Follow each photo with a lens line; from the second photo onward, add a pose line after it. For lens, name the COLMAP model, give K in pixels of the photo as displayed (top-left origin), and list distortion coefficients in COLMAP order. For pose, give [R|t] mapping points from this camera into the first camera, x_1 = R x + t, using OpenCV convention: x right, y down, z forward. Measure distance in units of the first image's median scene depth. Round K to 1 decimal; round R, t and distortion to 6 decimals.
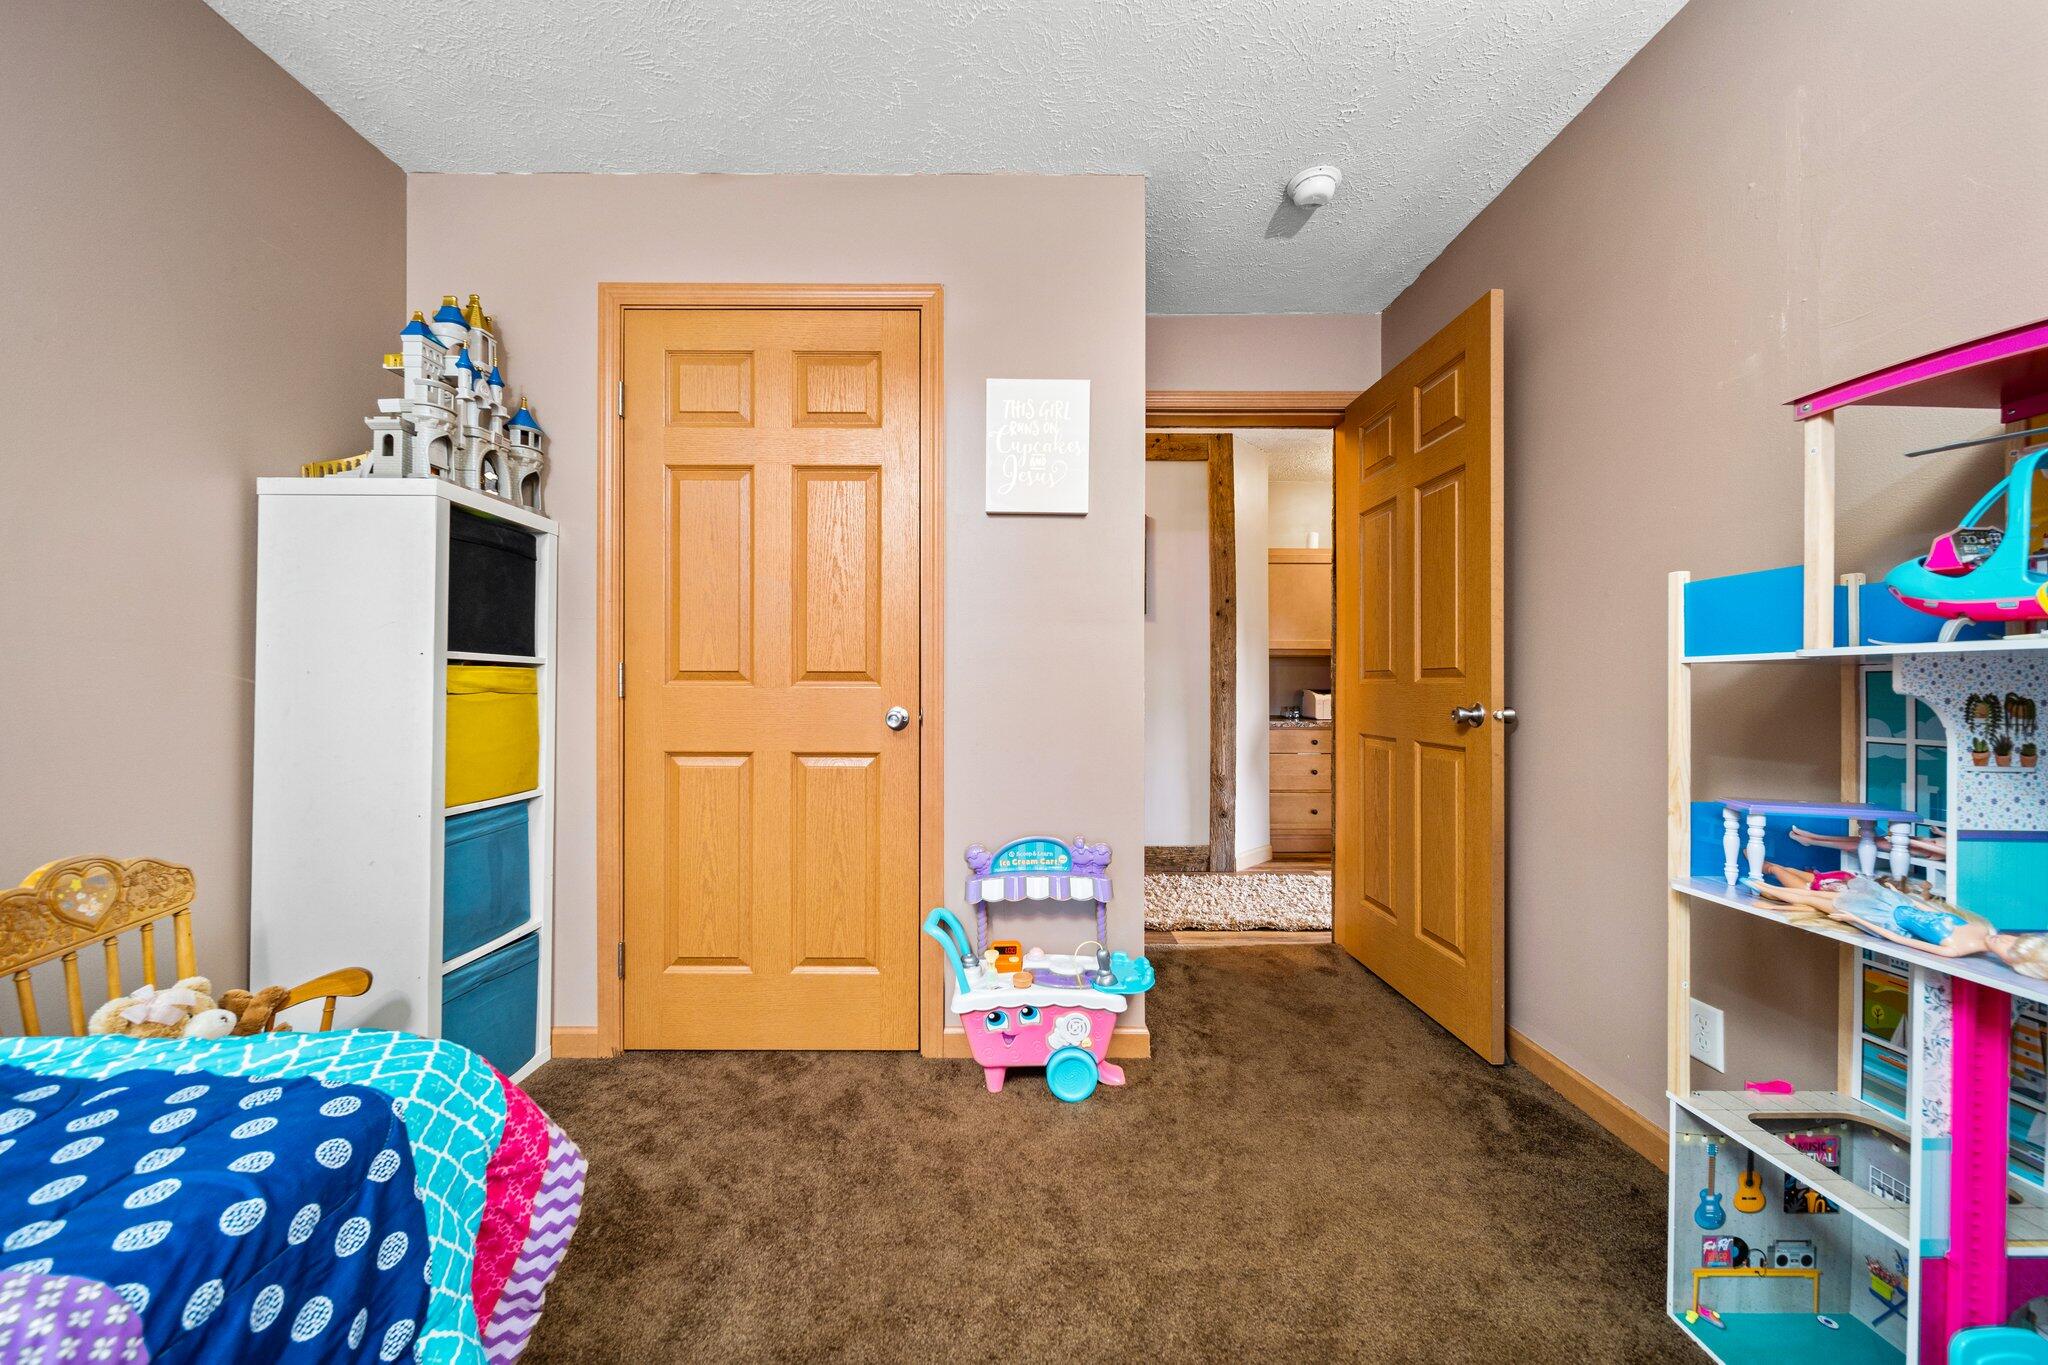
lens RADIAL K [[730.1, 0, 1026.0], [0, 730.1, 674.5], [0, 0, 1]] dist [0.003166, -0.000997]
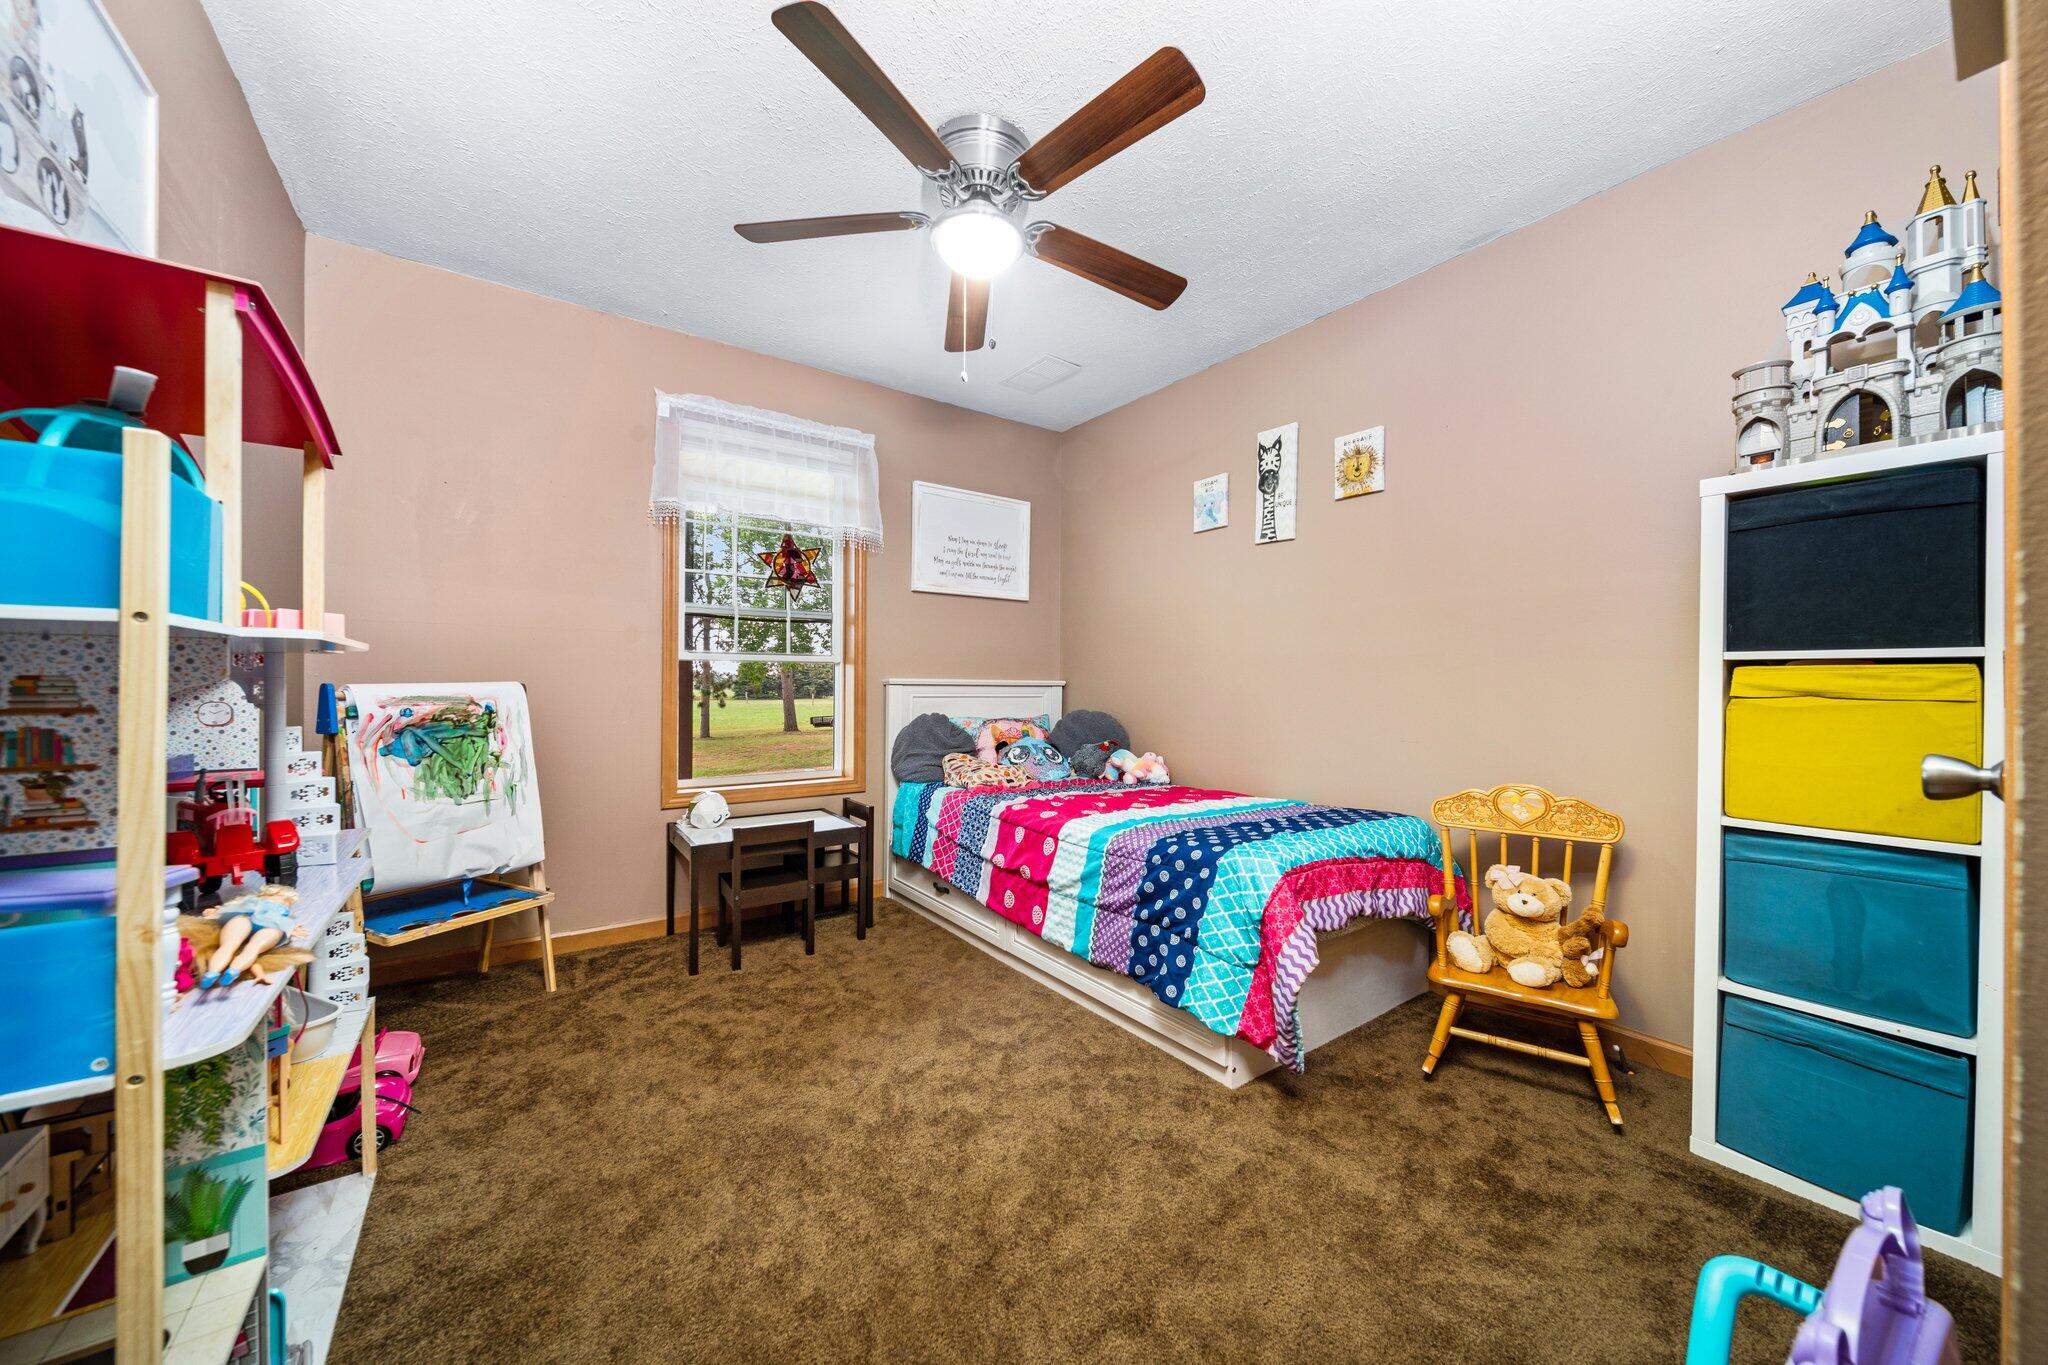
lens RADIAL K [[730.1, 0, 1028.6], [0, 730.1, 682.1], [0, 0, 1]] dist [0.003166, -0.000997]
pose [[-0.810032, -0.003878, -0.586372, 0.461953], [-0.003384, 0.999992, -0.001939, 0.012559], [0.586376, 0.000414, -0.810039, 1.152700]]
